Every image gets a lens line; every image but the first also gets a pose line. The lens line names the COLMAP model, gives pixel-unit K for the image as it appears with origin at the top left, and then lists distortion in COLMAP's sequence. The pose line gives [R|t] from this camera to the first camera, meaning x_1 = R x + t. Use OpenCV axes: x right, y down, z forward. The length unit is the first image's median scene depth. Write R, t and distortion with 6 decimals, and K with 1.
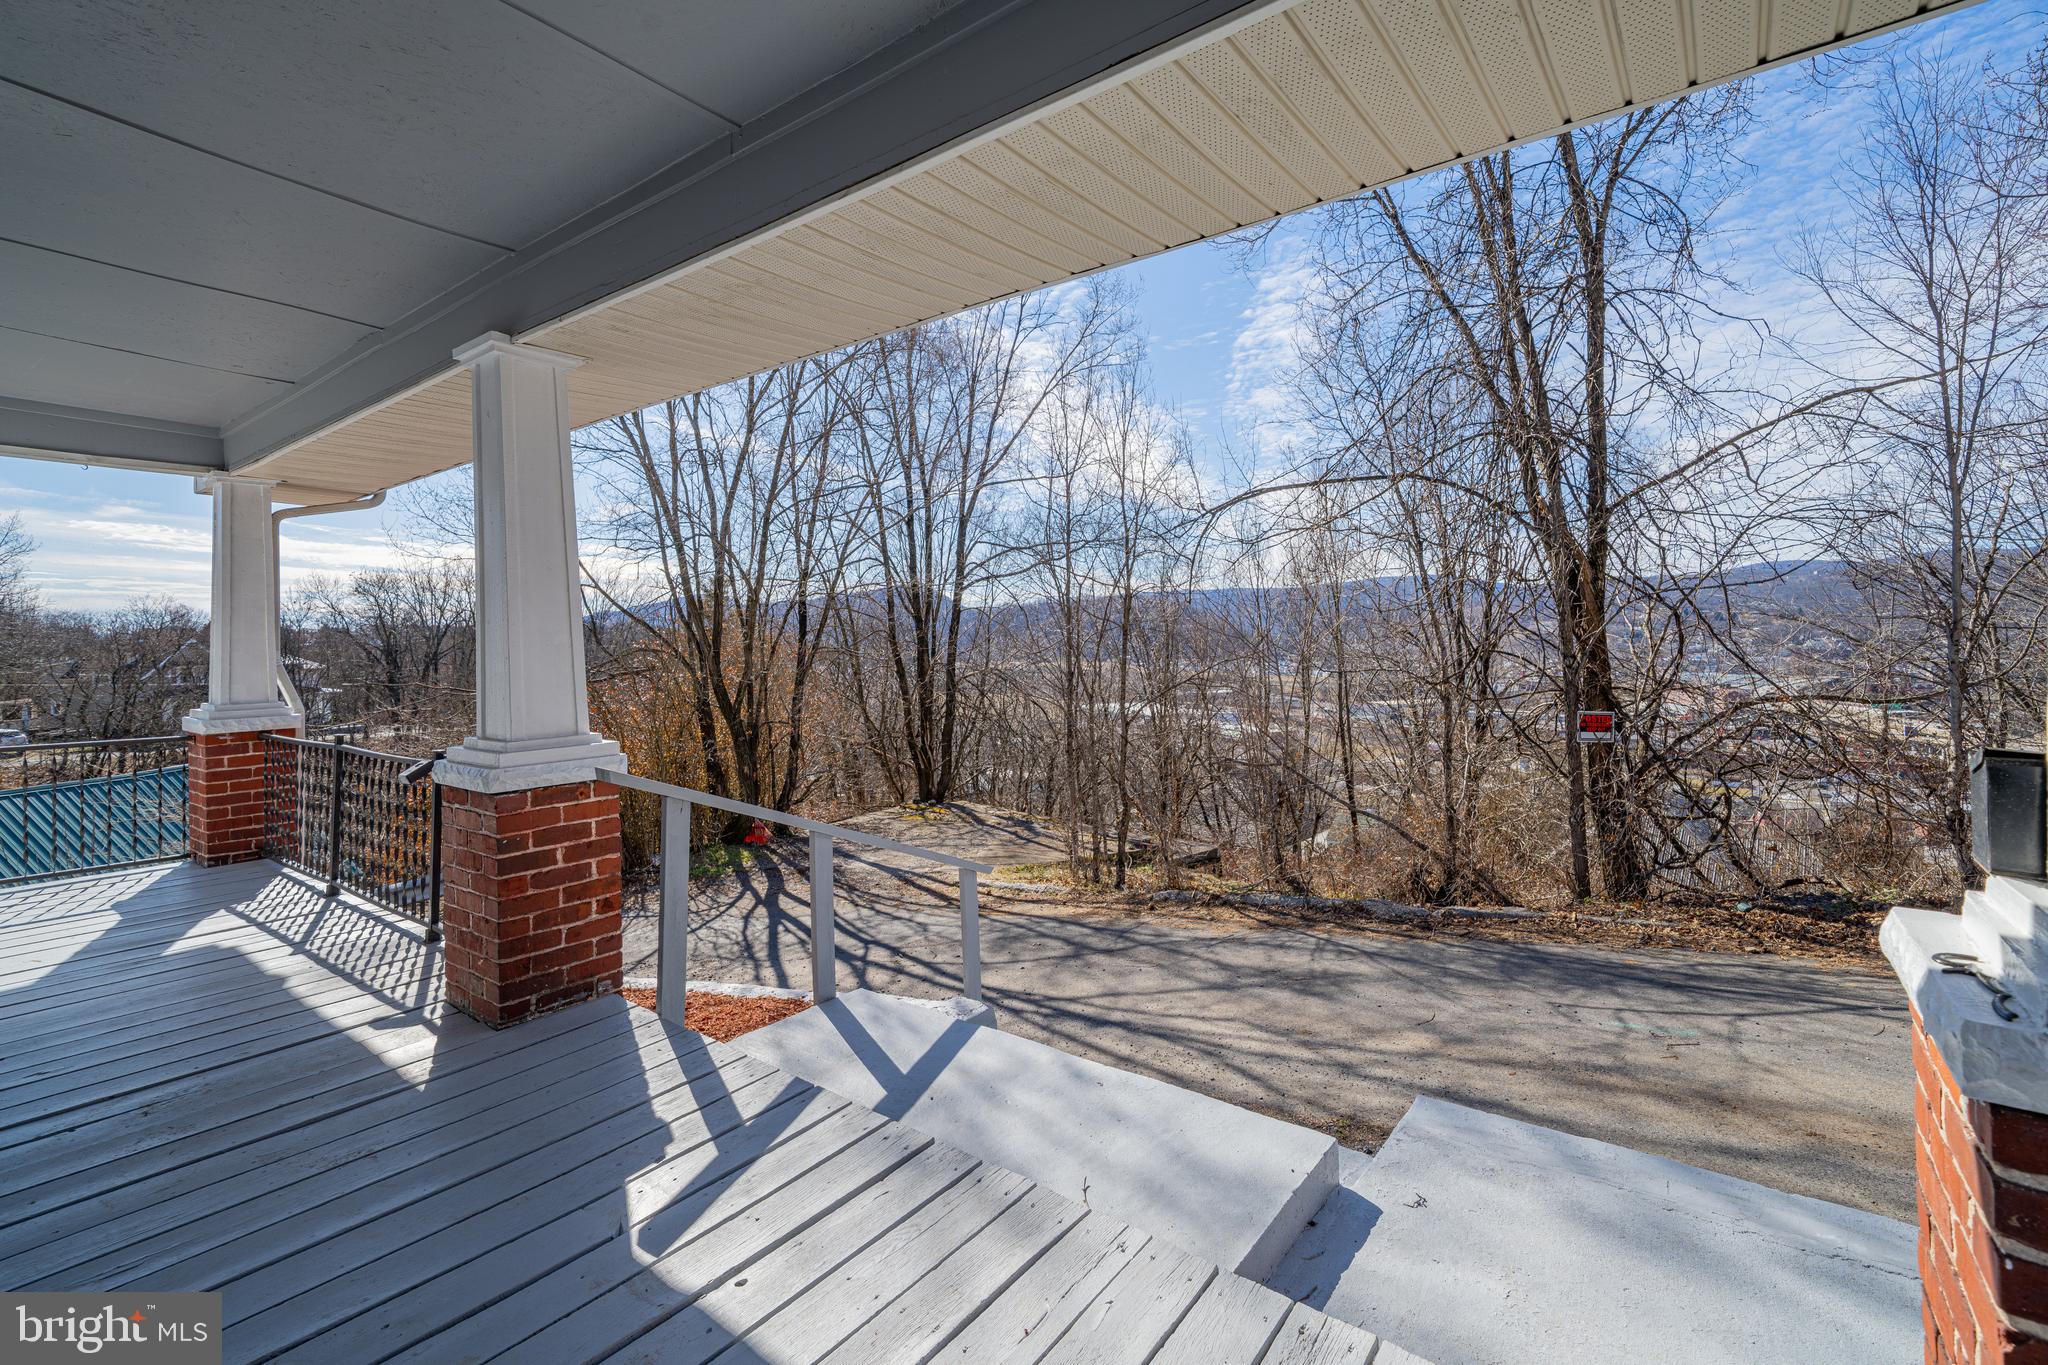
lens RADIAL K [[907.7, 0, 1029.5], [0, 907.7, 643.9], [0, 0, 1]] dist [0.002501, 0.000805]
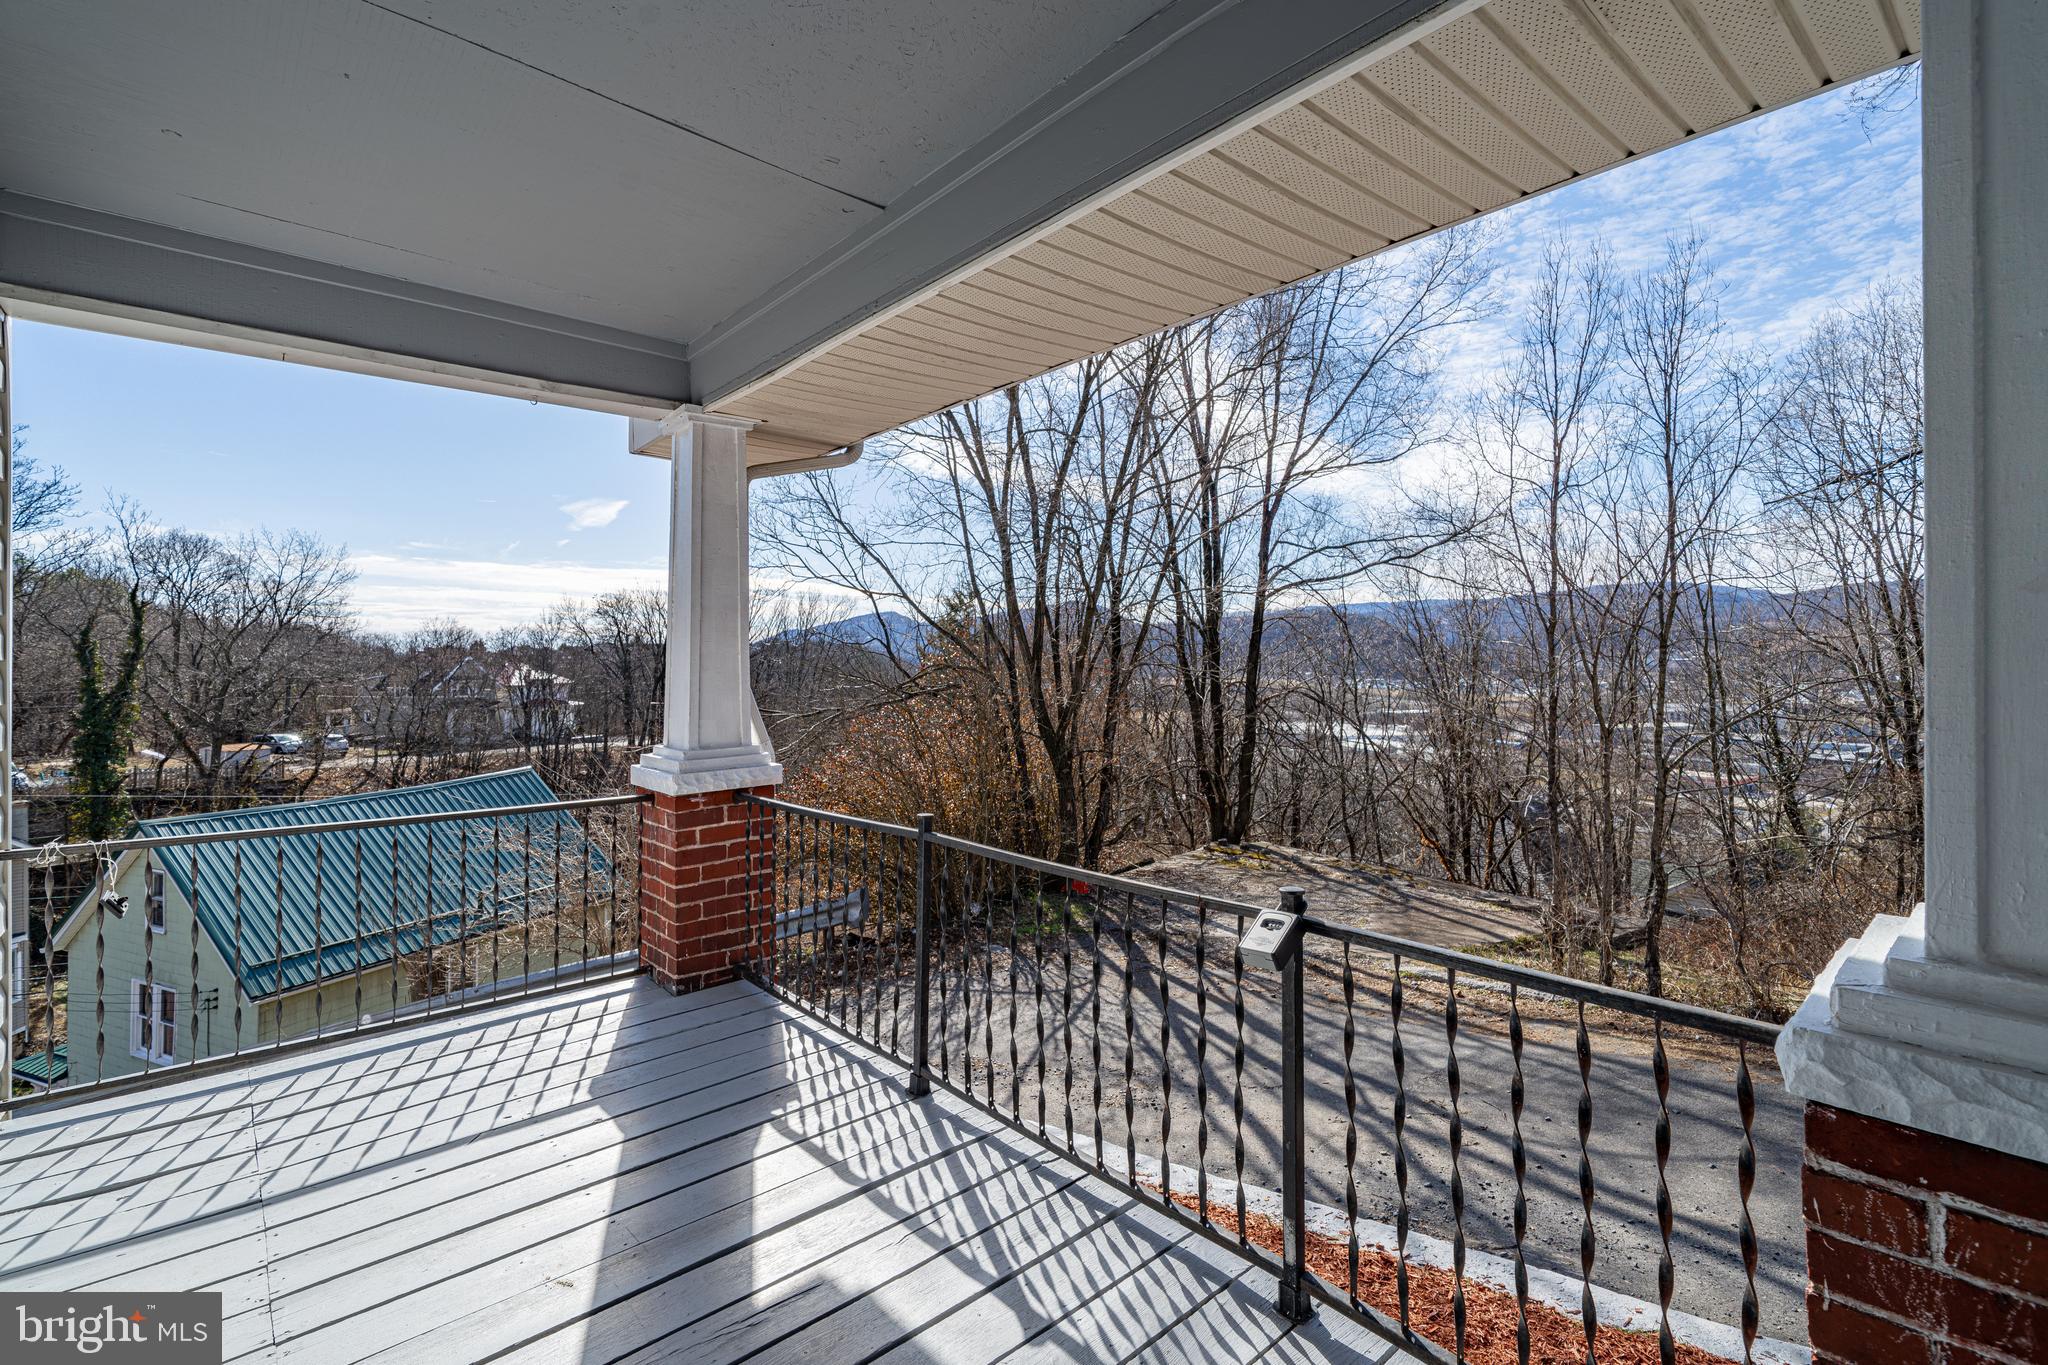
lens RADIAL K [[924.2, 0, 1018.8], [0, 924.2, 640.1], [0, 0, 1]] dist [0.000601, 0.000143]
pose [[0.979476, -0.004743, -0.201505, -0.293938], [0.000283, 0.999755, -0.022153, 0.000377], [0.201561, 0.021642, 0.979237, 0.215856]]
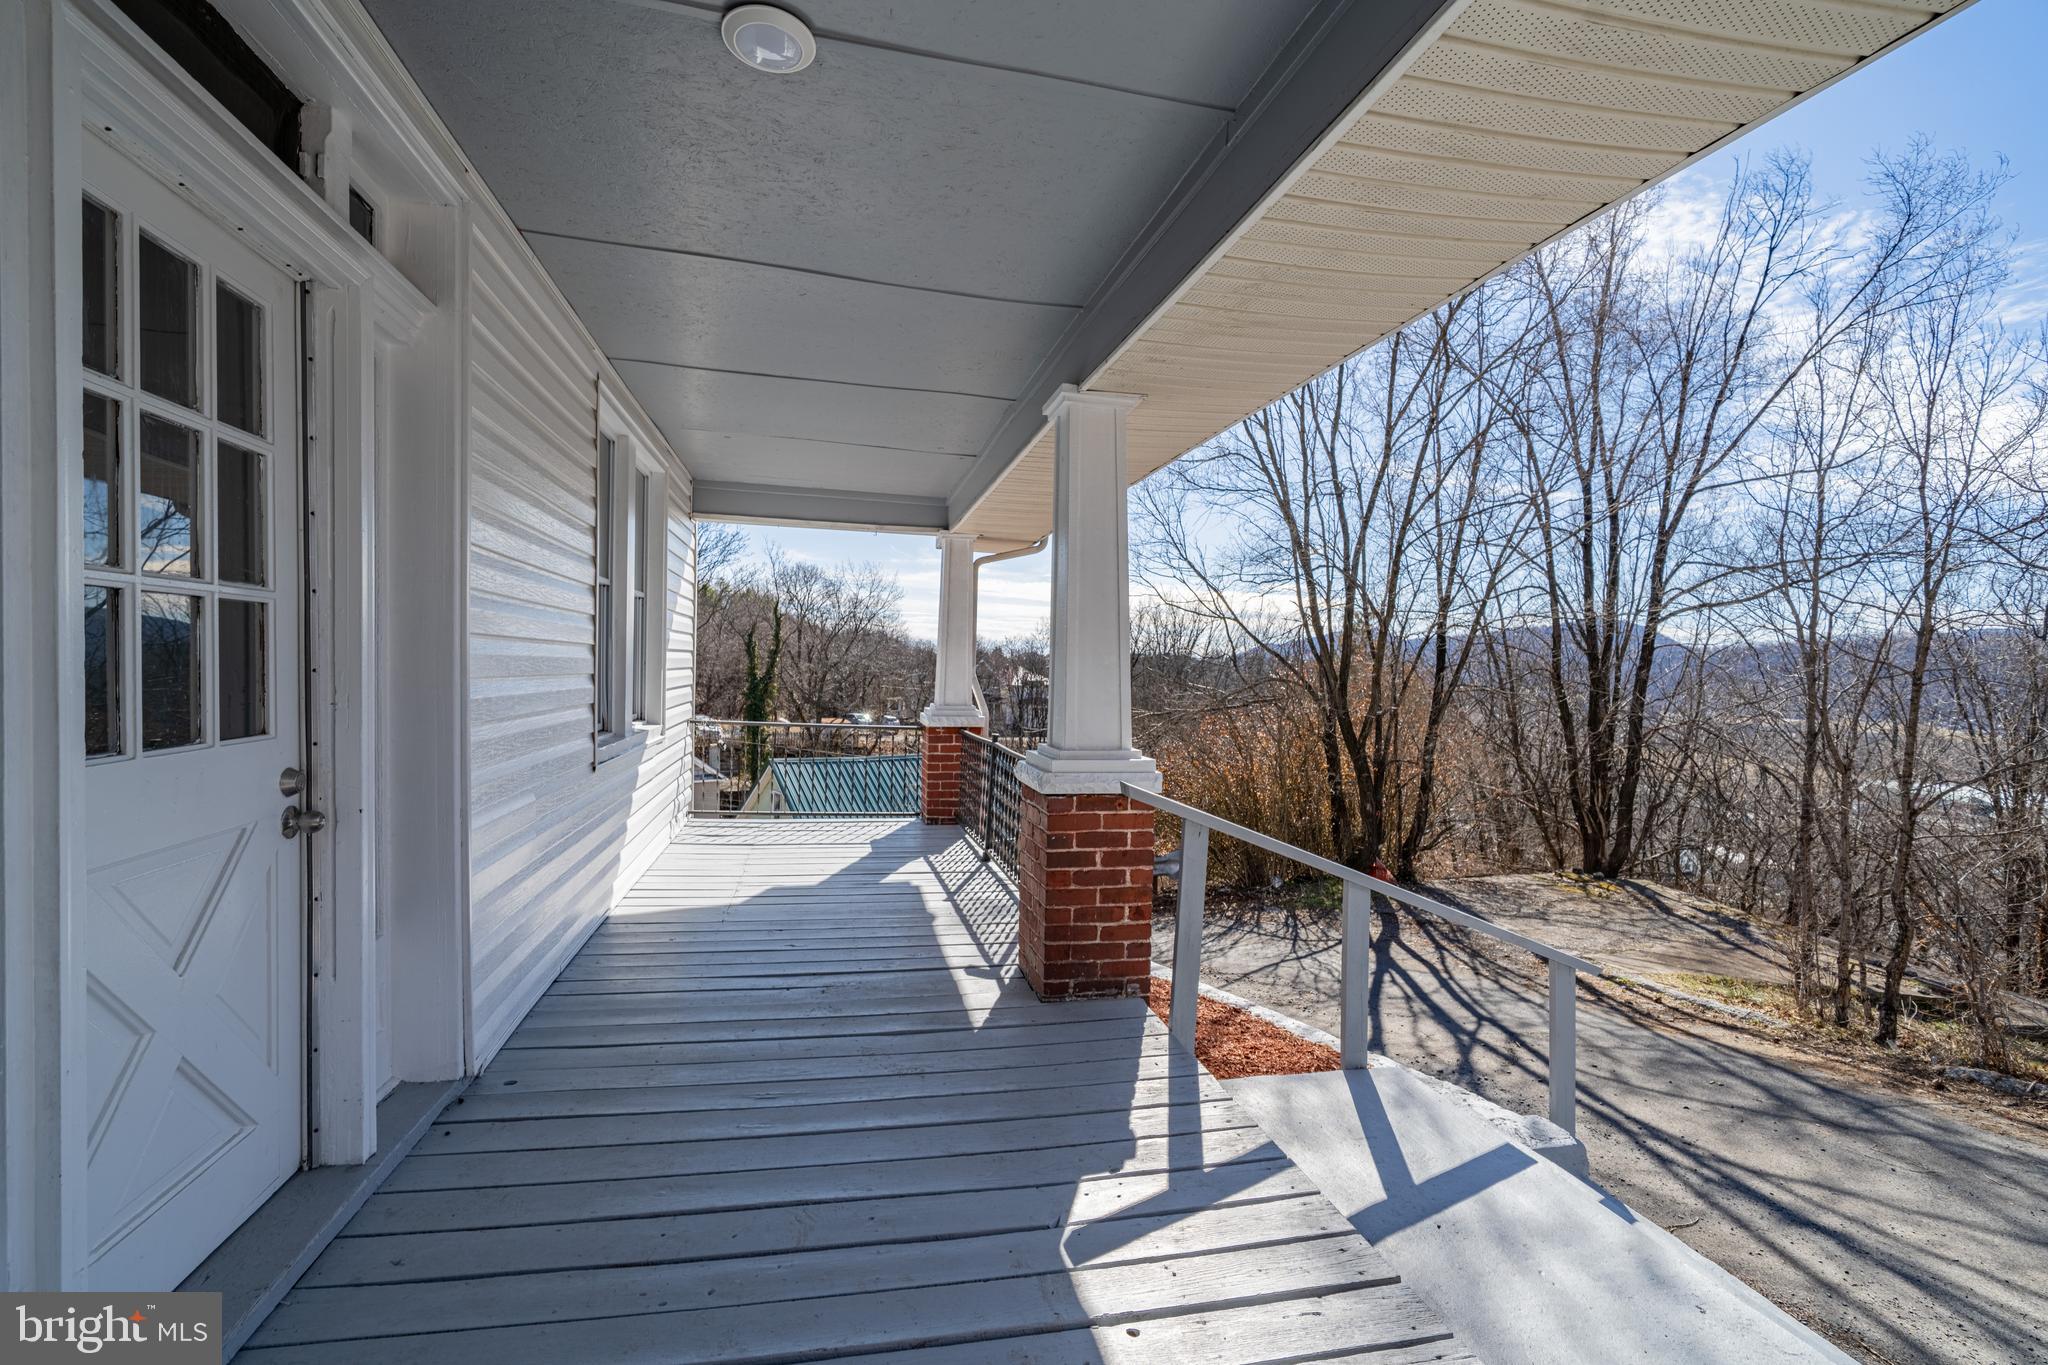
lens RADIAL K [[900.0, 0, 1022.3], [0, 900.0, 687.2], [0, 0, 1]] dist [-0.001154, 0.000450]
pose [[0.762203, 0.045270, -0.645753, 0.034010], [-0.038457, 0.998956, 0.024639, 0.001523], [0.646194, 0.006054, 0.763149, 0.039403]]
